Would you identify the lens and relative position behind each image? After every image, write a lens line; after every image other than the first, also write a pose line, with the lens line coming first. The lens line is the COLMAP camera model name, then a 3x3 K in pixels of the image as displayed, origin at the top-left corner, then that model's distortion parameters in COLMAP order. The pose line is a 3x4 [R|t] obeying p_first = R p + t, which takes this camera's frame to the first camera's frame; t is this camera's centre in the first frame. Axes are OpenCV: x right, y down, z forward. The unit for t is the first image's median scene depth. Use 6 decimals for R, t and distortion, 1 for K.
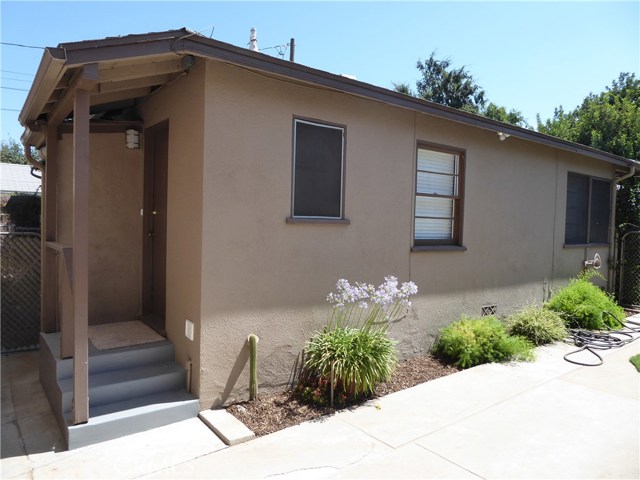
lens RADIAL K [[454.4, 0, 320.0], [0, 454.4, 240.0], [0, 0, 1]] dist [-0.022929, 0.008119]
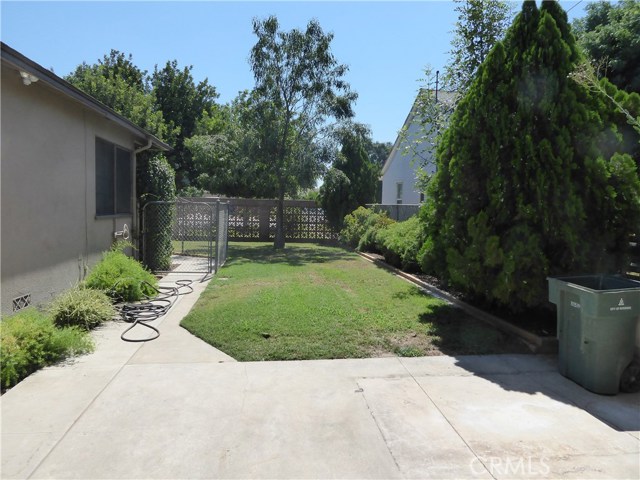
lens RADIAL K [[454.4, 0, 320.0], [0, 454.4, 240.0], [0, 0, 1]] dist [-0.022929, 0.008119]
pose [[0.512408, -0.073196, 0.855617, -0.021186], [0.020664, 0.997123, 0.072926, 0.001570], [-0.858494, -0.019687, 0.512446, 0.146191]]
